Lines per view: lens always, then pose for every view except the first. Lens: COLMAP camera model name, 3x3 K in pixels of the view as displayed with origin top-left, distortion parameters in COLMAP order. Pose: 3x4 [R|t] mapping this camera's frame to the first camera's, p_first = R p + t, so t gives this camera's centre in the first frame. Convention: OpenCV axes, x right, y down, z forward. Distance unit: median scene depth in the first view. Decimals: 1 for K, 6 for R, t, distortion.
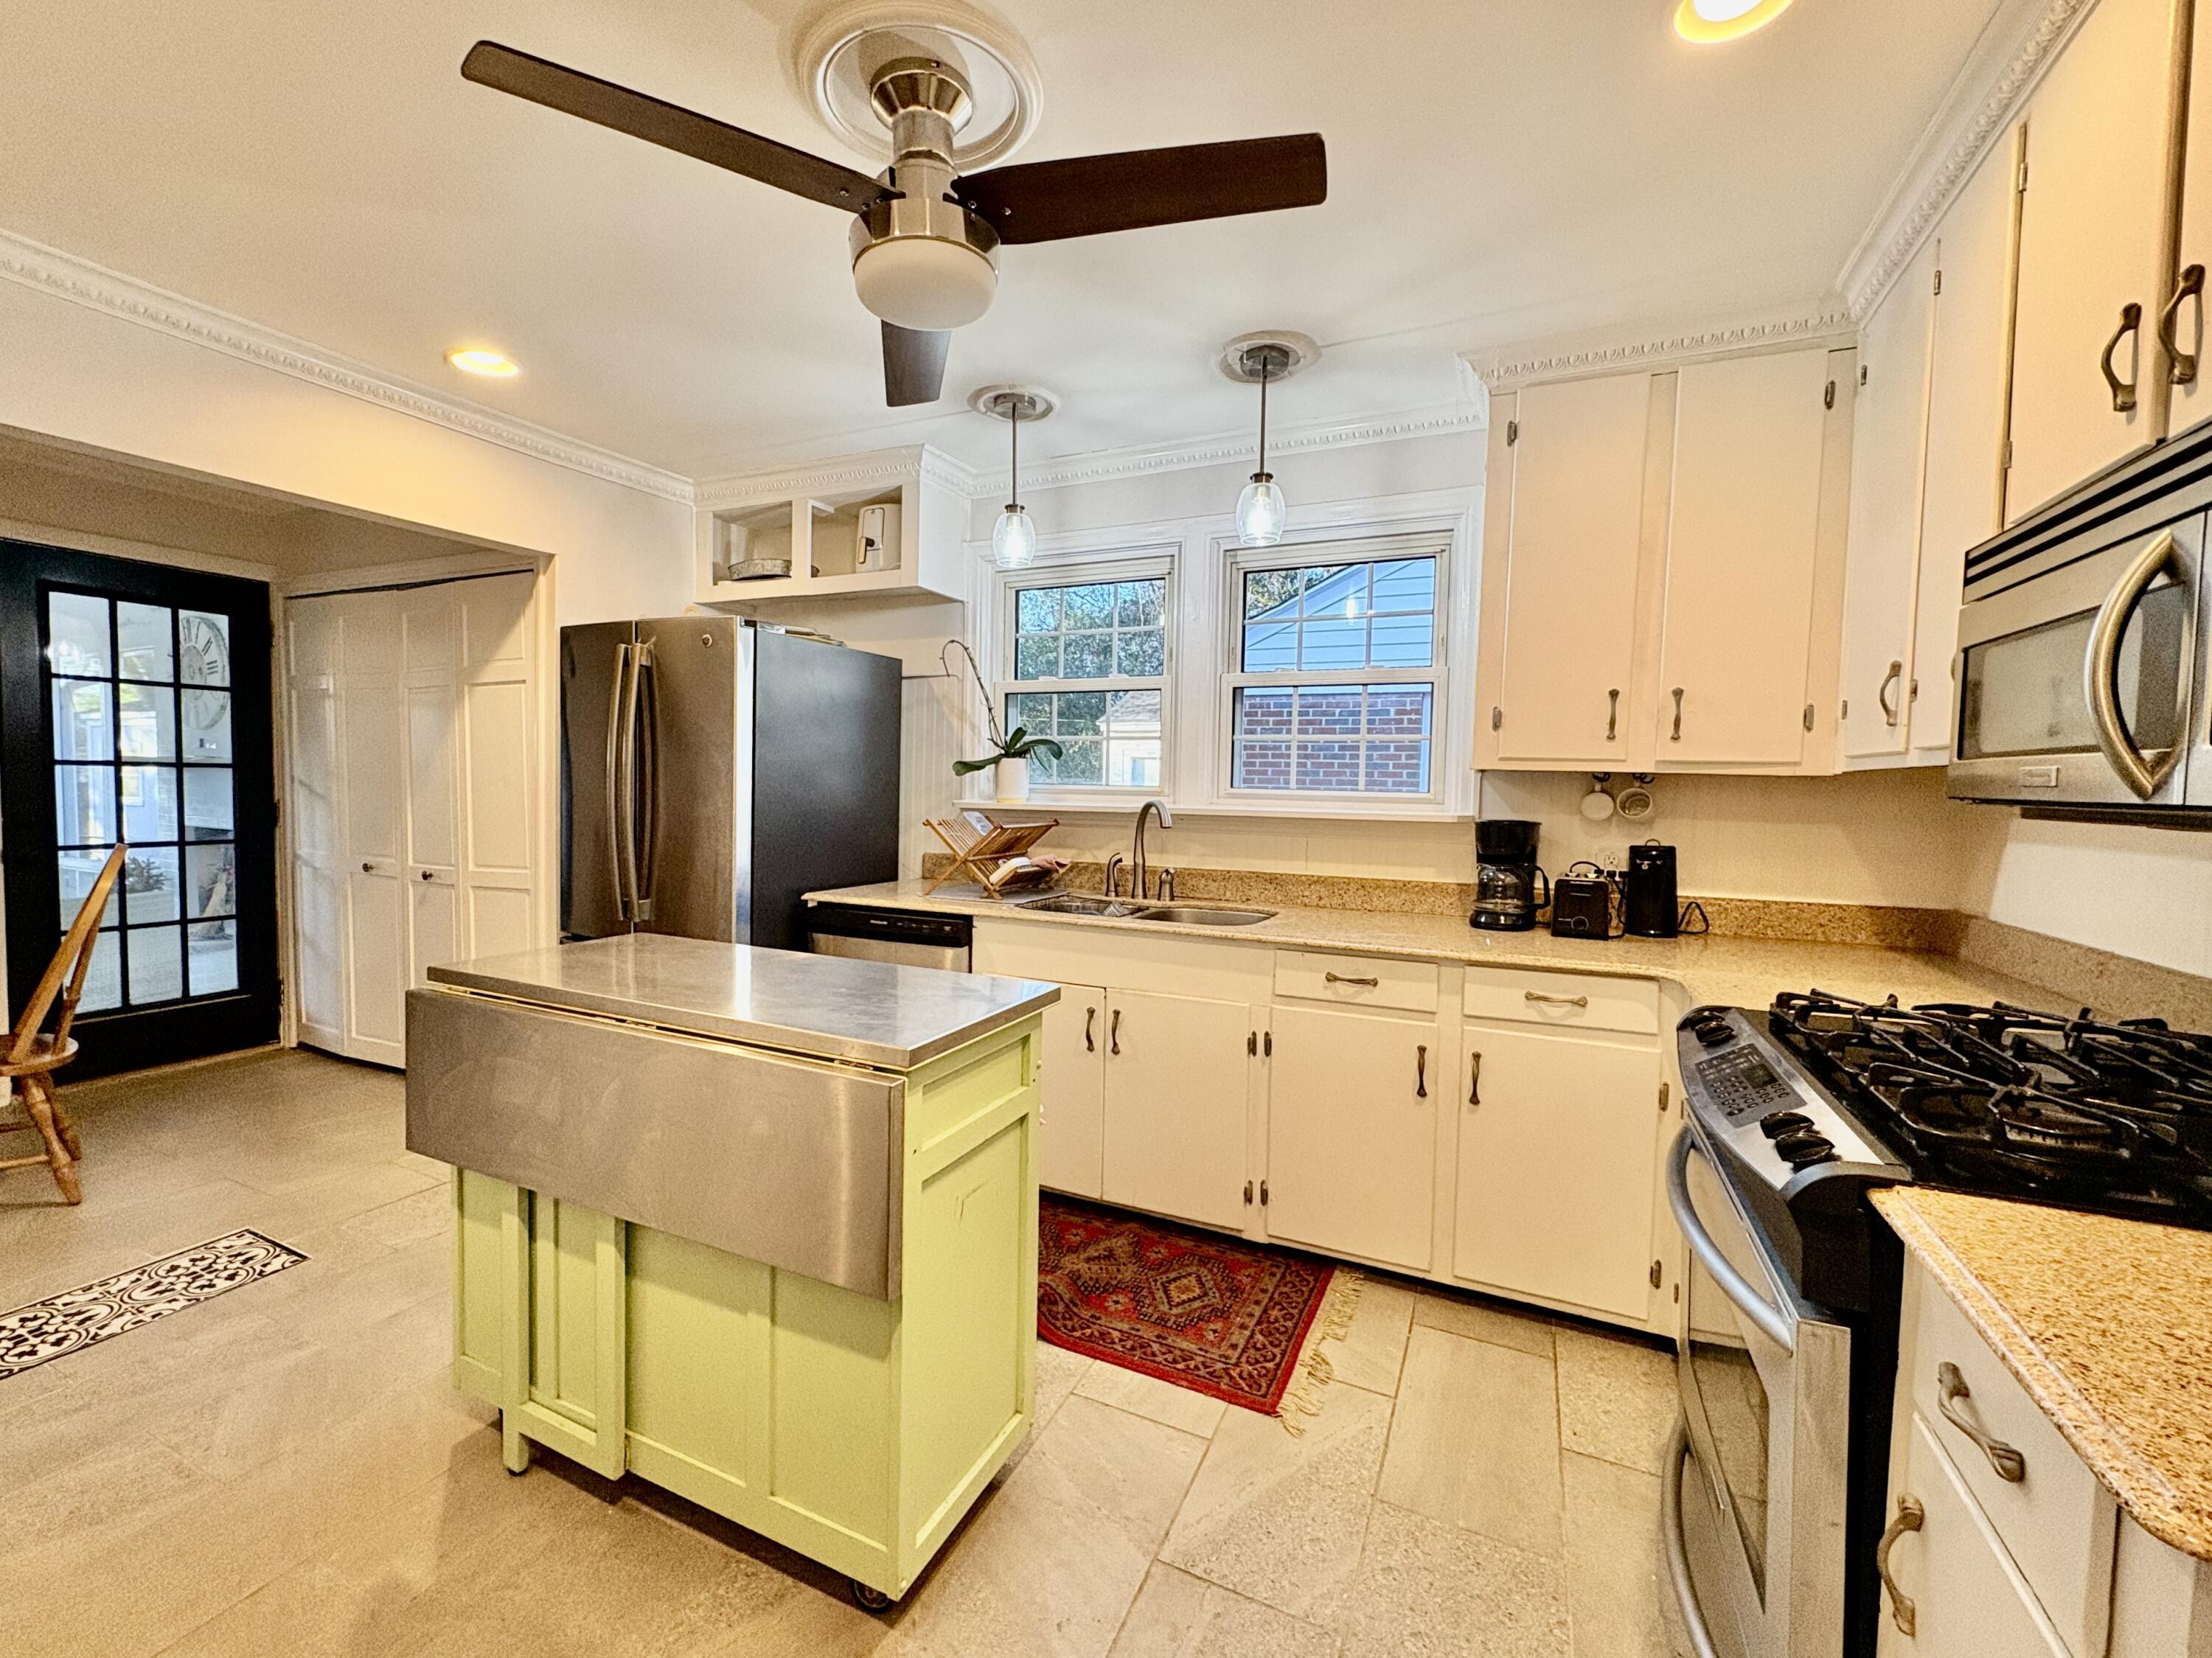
lens RADIAL K [[940.4, 0, 1070.8], [0, 940.4, 827.2], [0, 0, 1]] dist [-0.002307, 0.000440]
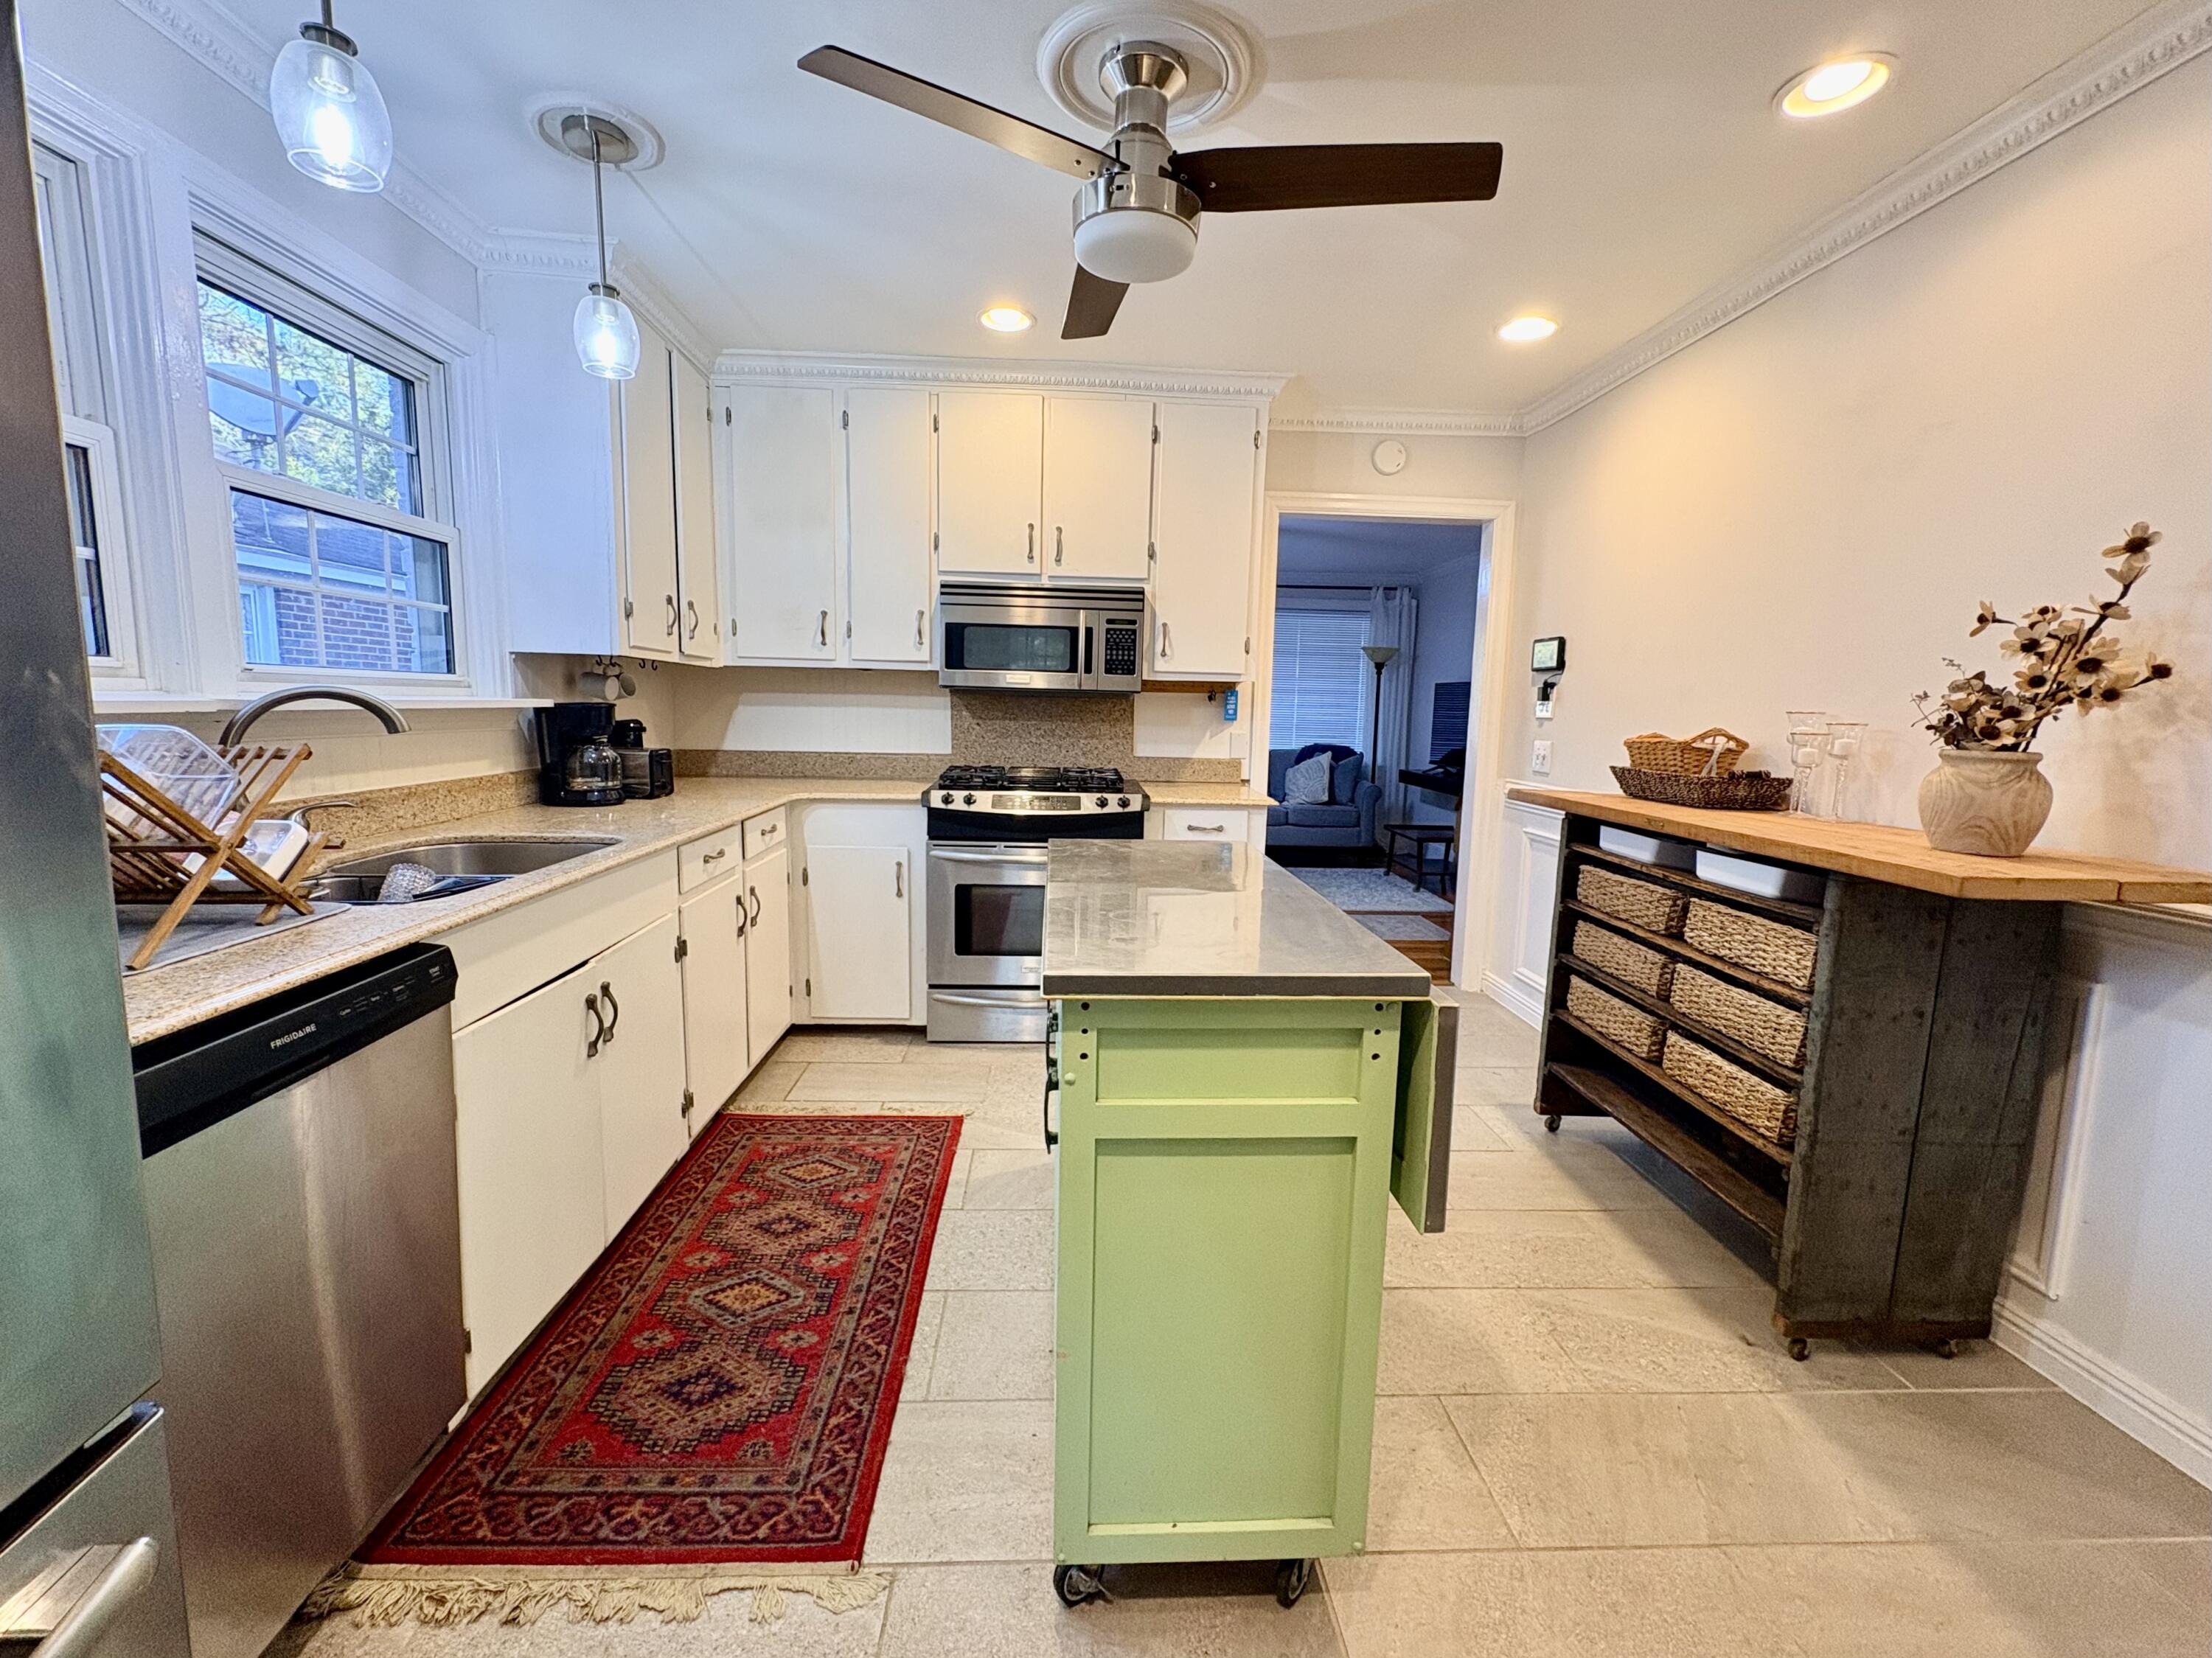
lens RADIAL K [[912.4, 0, 1106.0], [0, 912.4, 829.0], [0, 0, 1]] dist [-0.000750, -0.000669]
pose [[-0.480370, -0.146756, 0.864701, -0.682629], [0.013736, 0.984522, 0.174723, -0.036497], [-0.876958, 0.095810, -0.470919, 0.924285]]
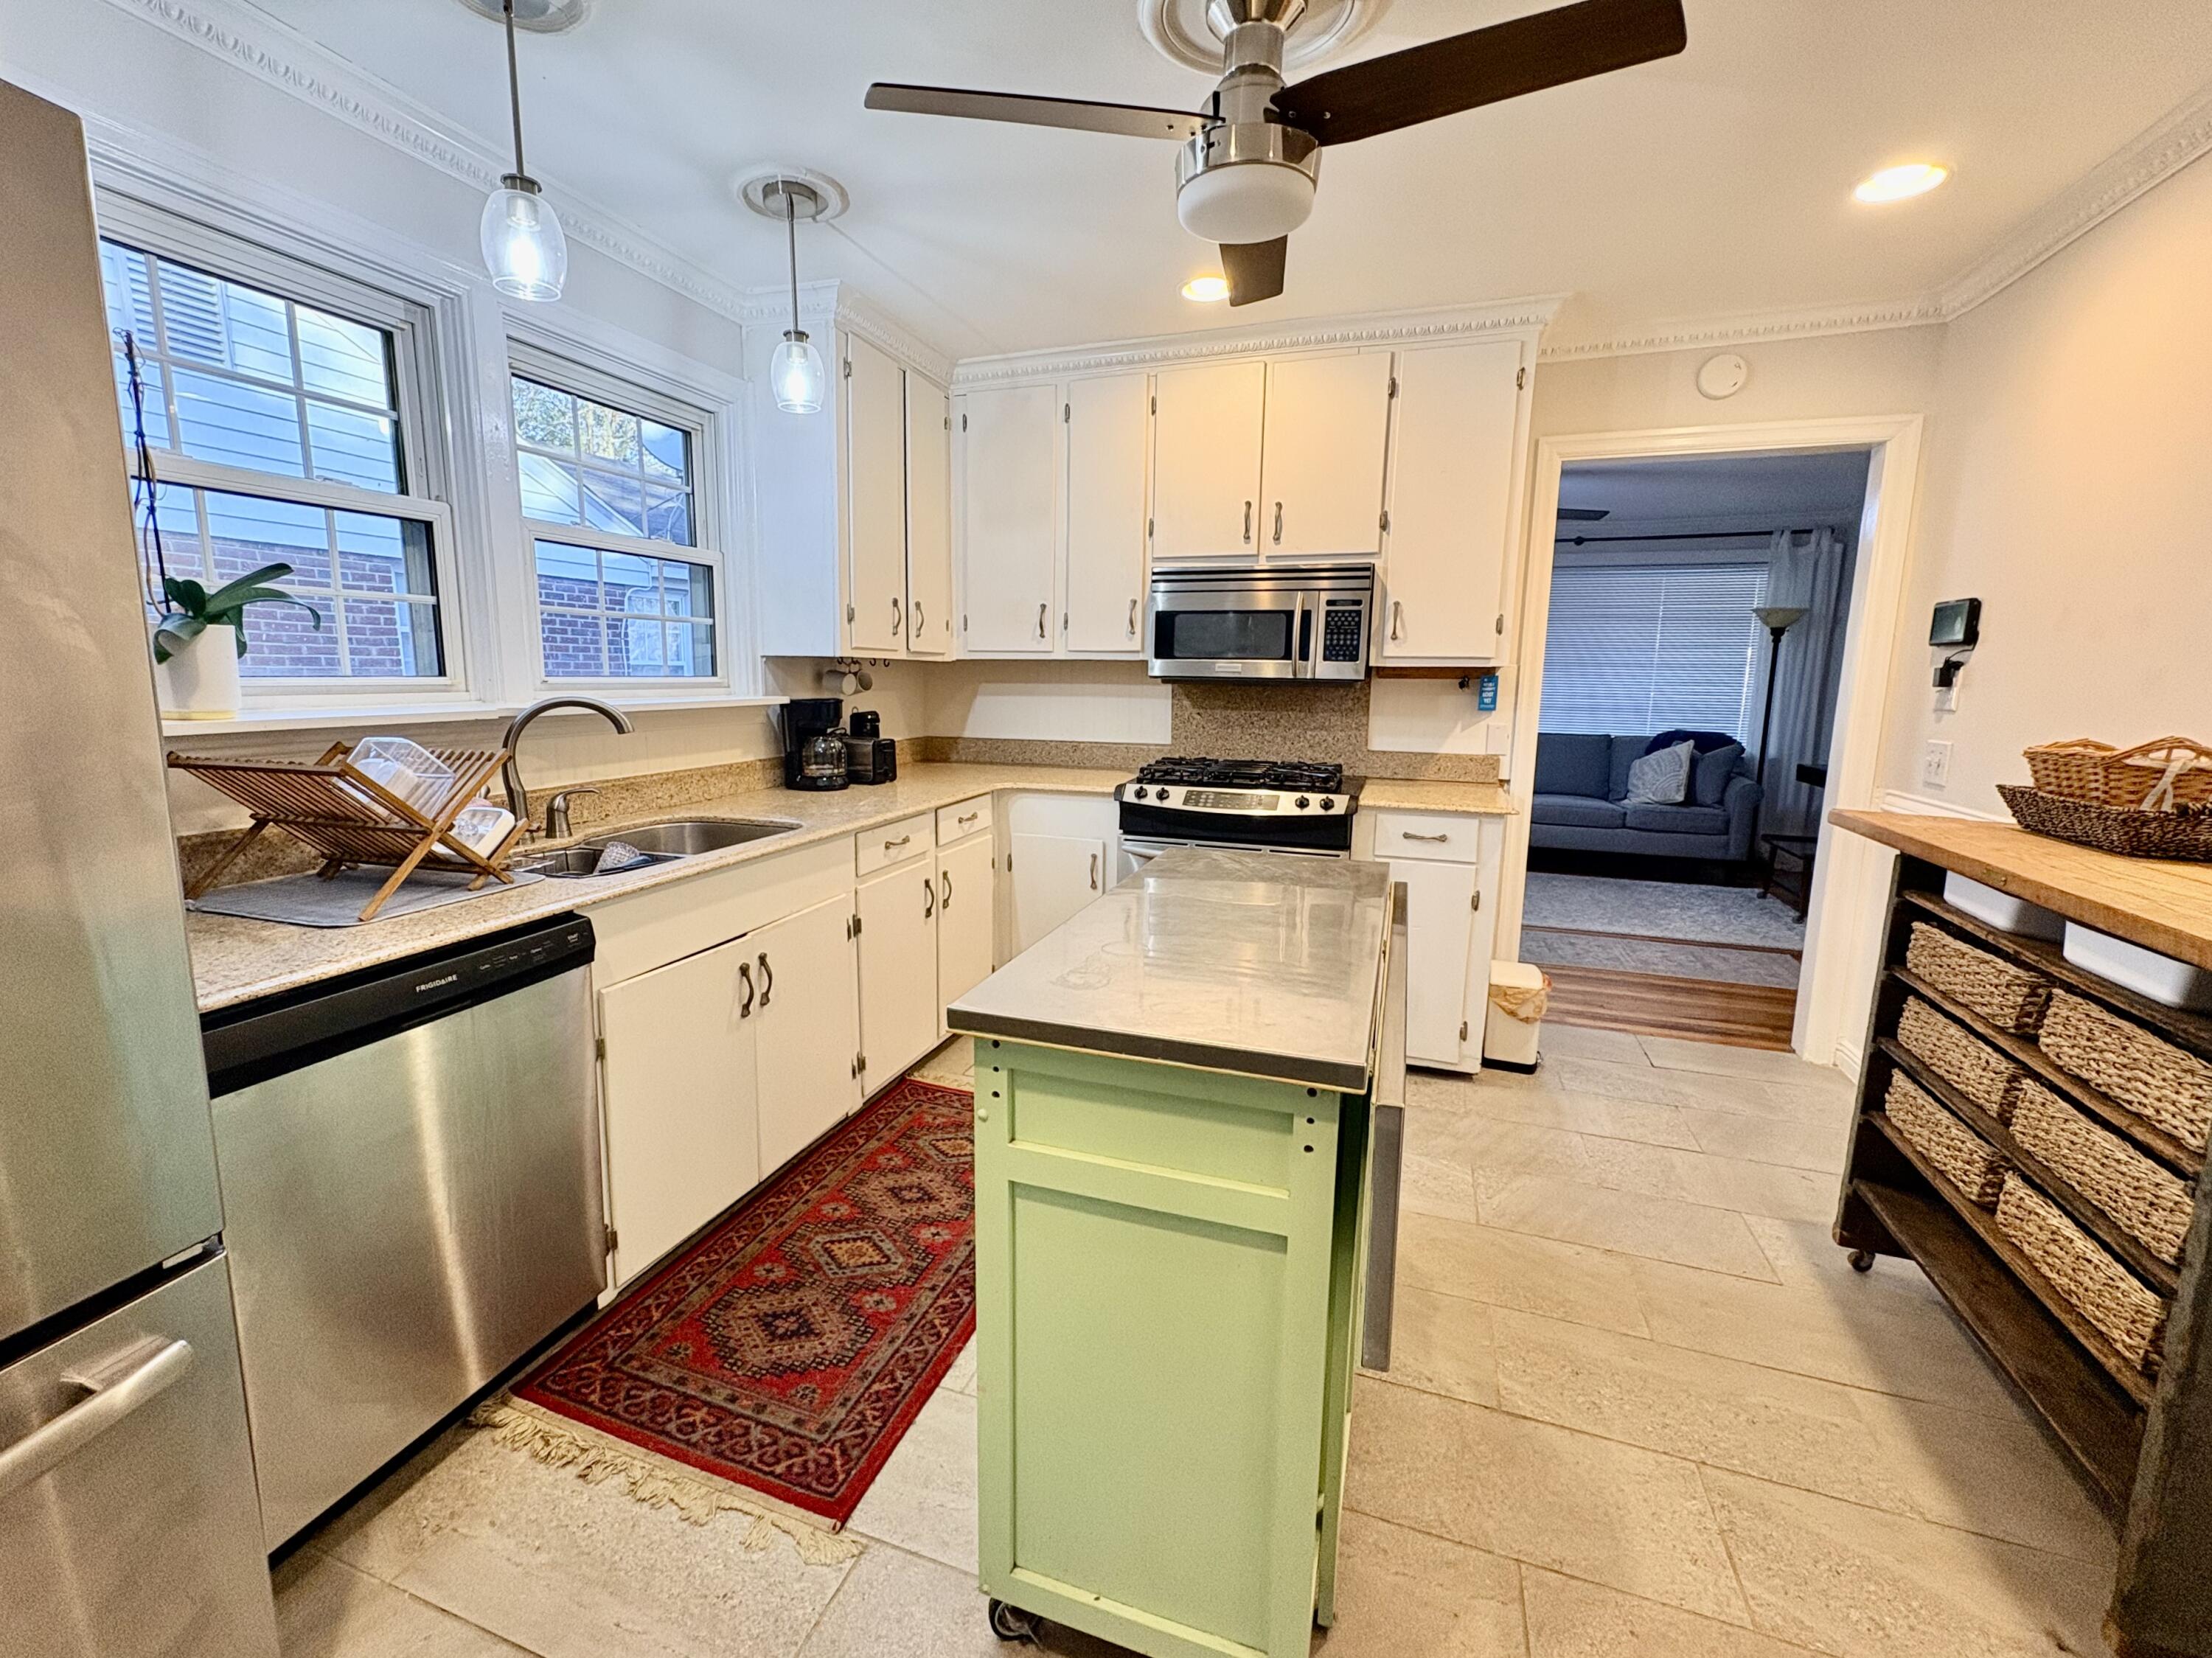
lens RADIAL K [[940.4, 0, 1070.8], [0, 940.4, 827.2], [0, 0, 1]] dist [-0.002307, 0.000440]
pose [[-0.103344, -0.181386, 0.977967, -0.720712], [0.038655, 0.981756, 0.186174, -0.053632], [-0.993894, 0.057043, -0.094447, 0.756341]]
